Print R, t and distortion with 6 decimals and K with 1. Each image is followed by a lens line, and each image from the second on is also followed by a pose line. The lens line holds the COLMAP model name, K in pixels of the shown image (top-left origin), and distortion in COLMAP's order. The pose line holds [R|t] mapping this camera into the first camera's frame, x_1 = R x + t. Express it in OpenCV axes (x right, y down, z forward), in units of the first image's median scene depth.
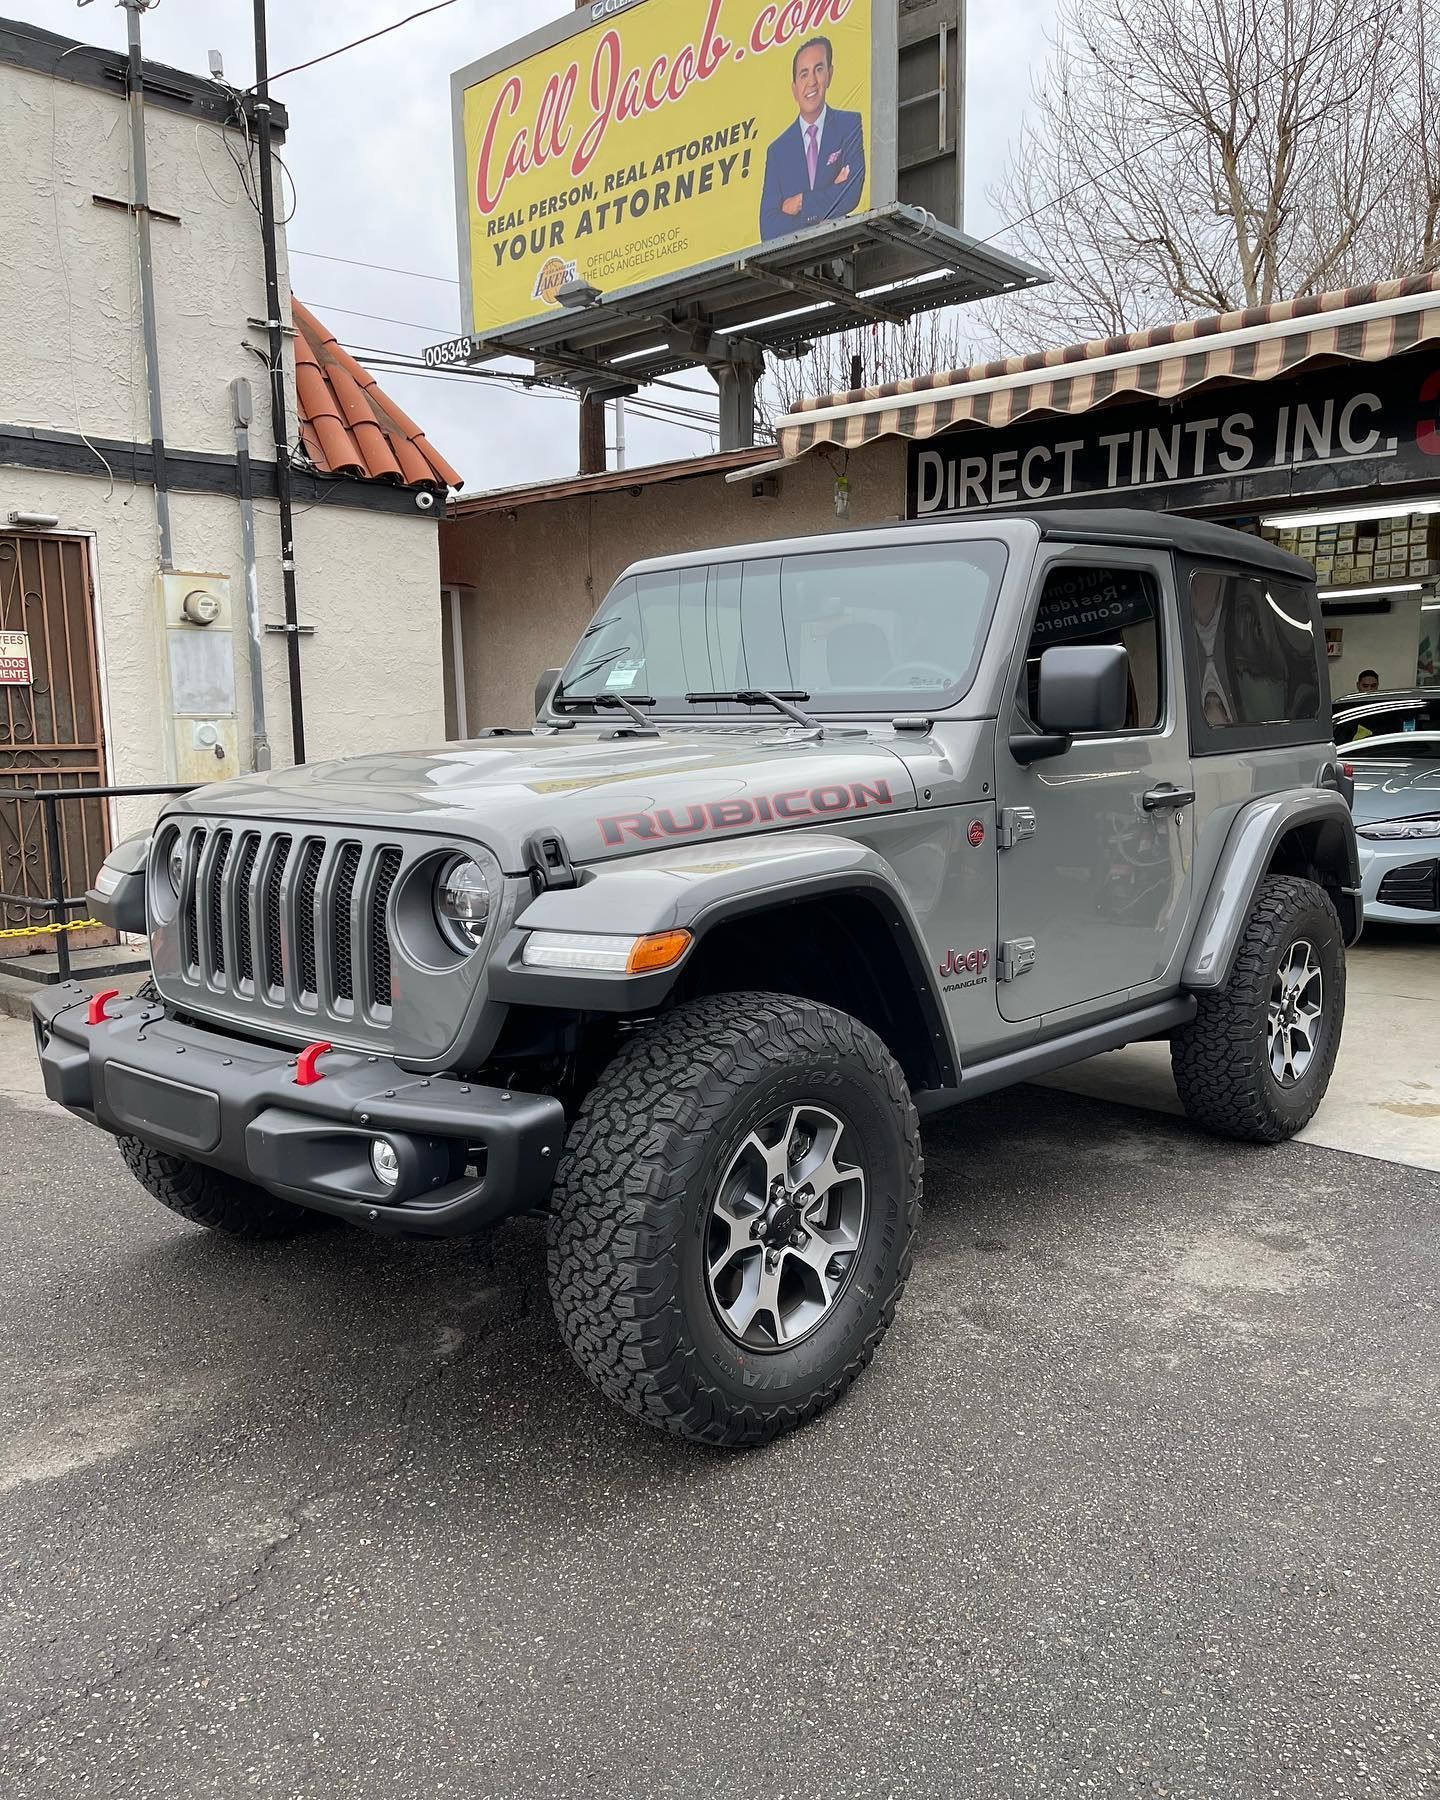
lens RADIAL K [[1467.1, 0, 723.1], [0, 1467.1, 955.4], [0, 0, 1]] dist [0.017637, -0.017452]
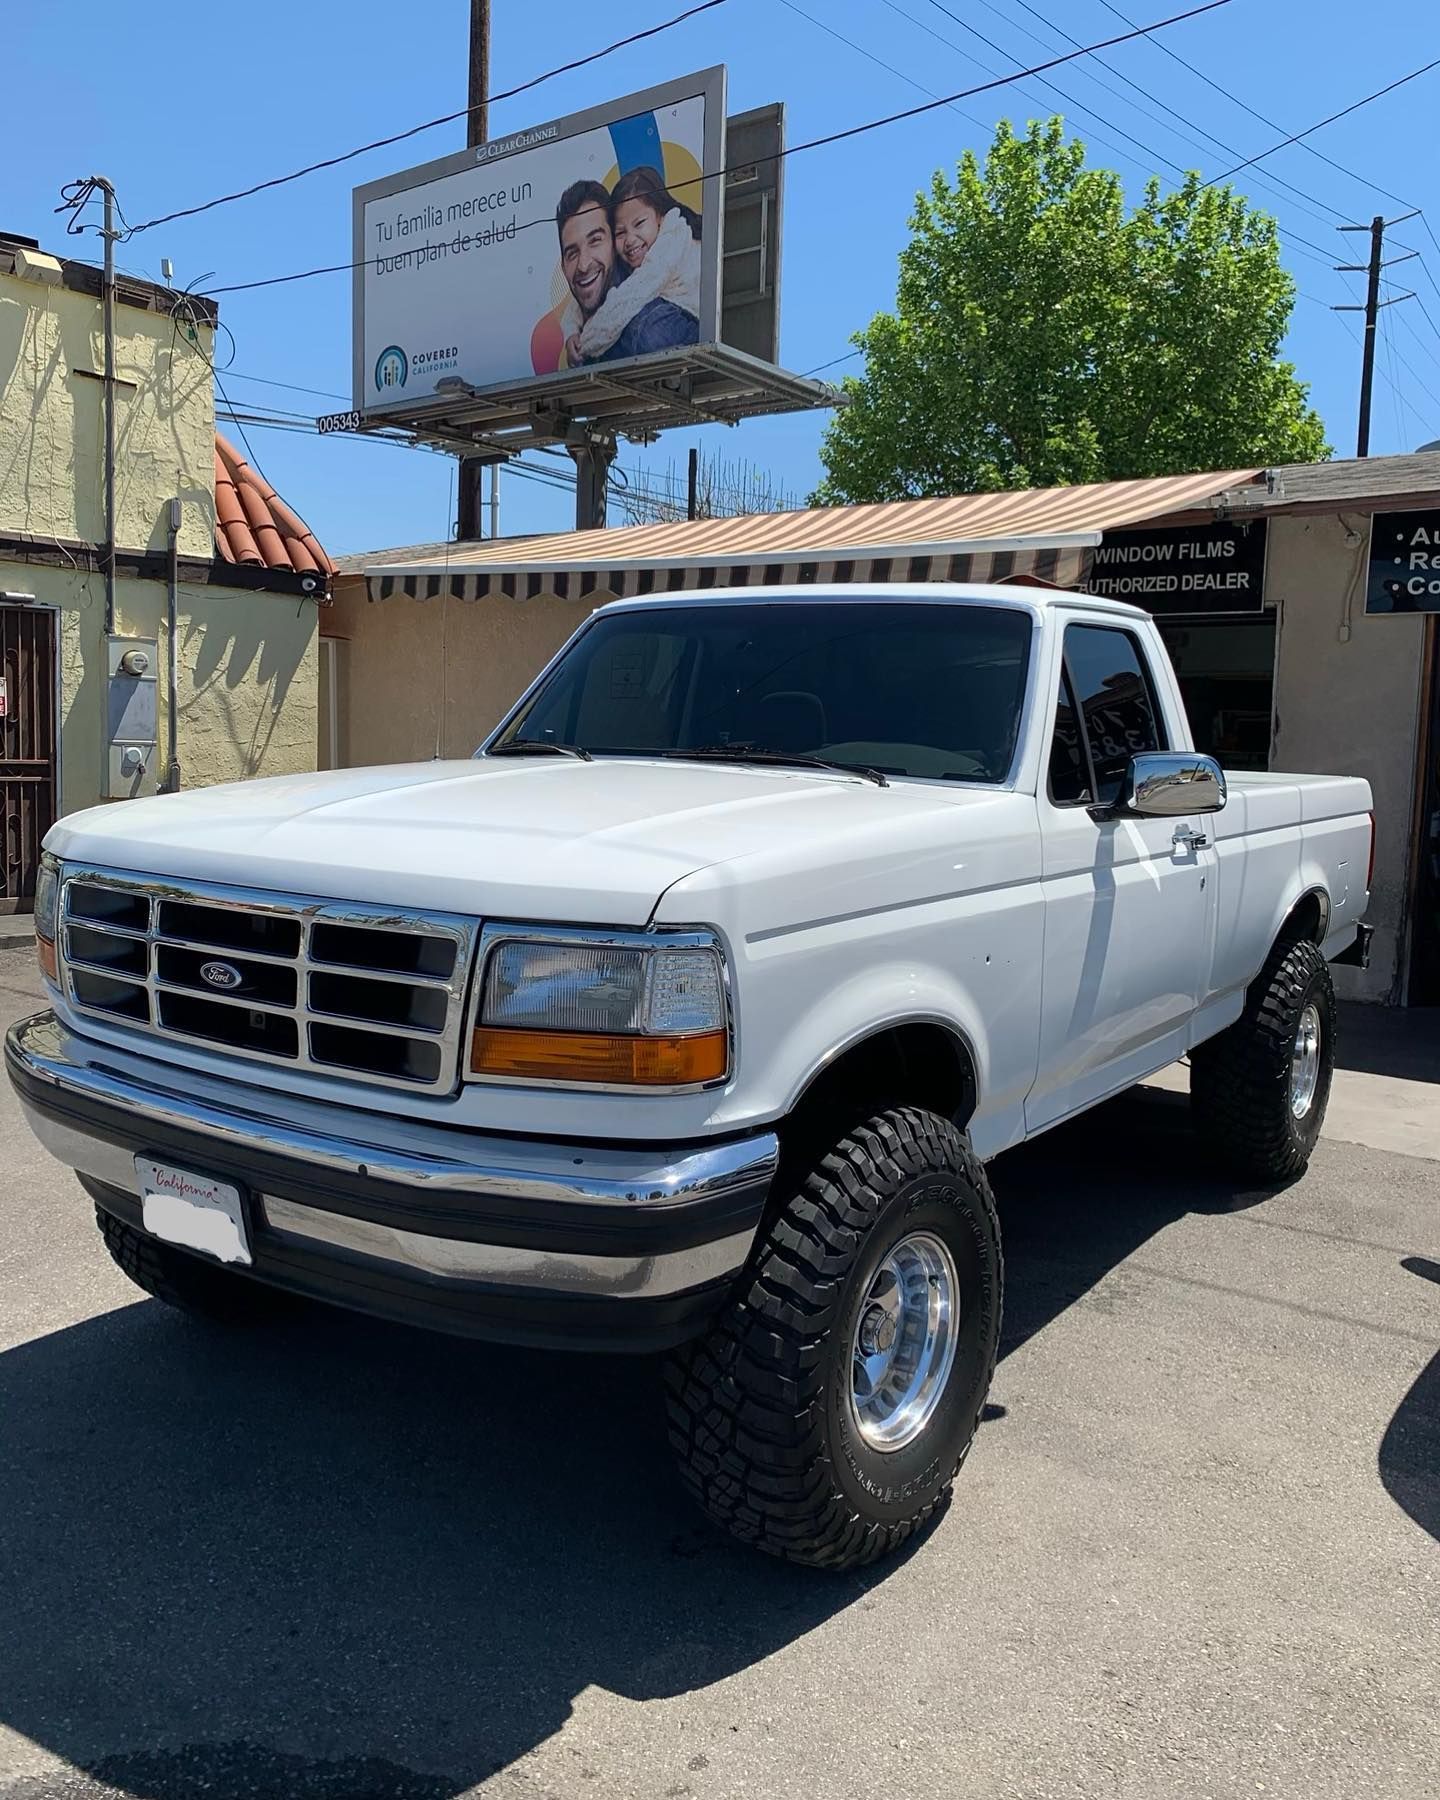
lens RADIAL K [[1467.1, 0, 764.4], [0, 1467.1, 875.5], [0, 0, 1]] dist [0.017637, -0.017452]
pose [[0.993991, 0.029967, 0.105279, 0.074874], [-0.022845, 0.997409, -0.068217, 0.032790], [-0.107051, 0.065402, 0.992100, -0.352929]]
